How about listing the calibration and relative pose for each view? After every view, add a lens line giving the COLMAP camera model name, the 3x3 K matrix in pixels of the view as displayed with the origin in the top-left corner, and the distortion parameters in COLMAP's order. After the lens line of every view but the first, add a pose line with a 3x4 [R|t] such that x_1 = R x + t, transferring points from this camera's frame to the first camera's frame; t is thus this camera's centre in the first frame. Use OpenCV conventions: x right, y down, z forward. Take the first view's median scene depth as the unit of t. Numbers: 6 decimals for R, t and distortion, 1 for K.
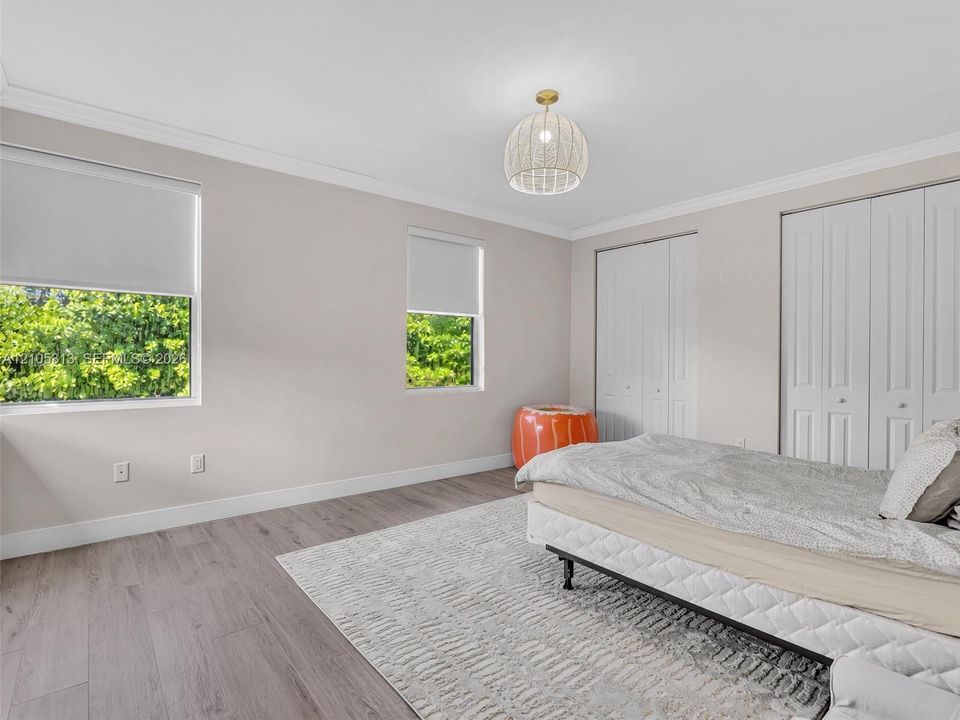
lens RADIAL K [[482.6, 0, 483.6], [0, 482.6, 359.3], [0, 0, 1]] dist [-0.004952, -0.000050]
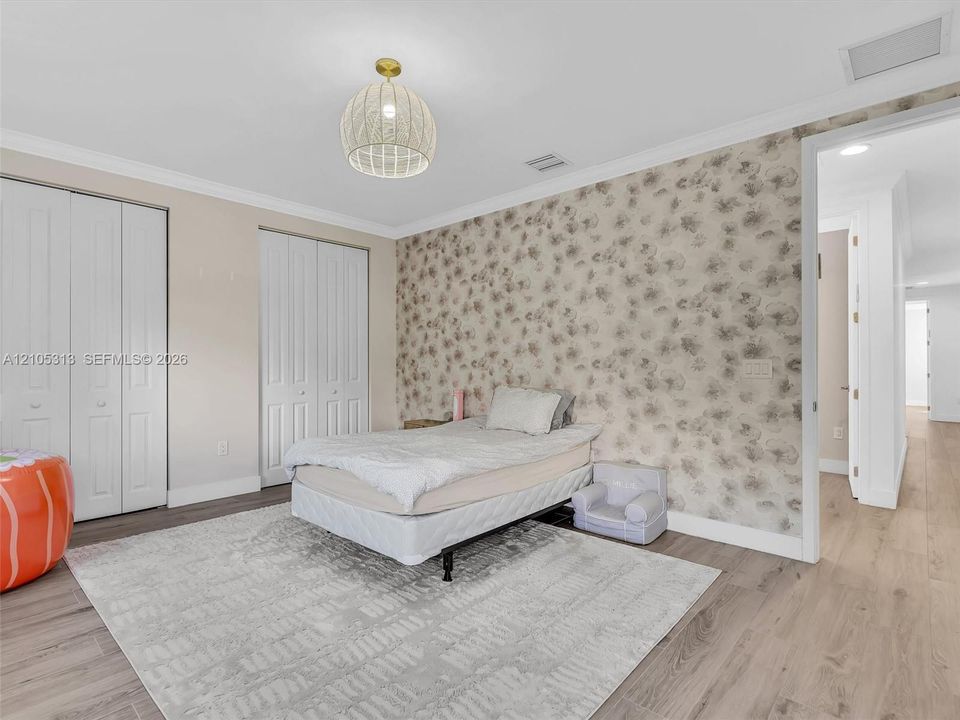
lens RADIAL K [[482.6, 0, 483.0], [0, 482.6, 358.9], [0, 0, 1]] dist [-0.004952, -0.000050]
pose [[-0.148029, -0.003739, 0.988976, -0.592038], [0.002963, 0.999987, 0.004224, -0.007968], [-0.988979, 0.003555, -0.148016, 0.736201]]
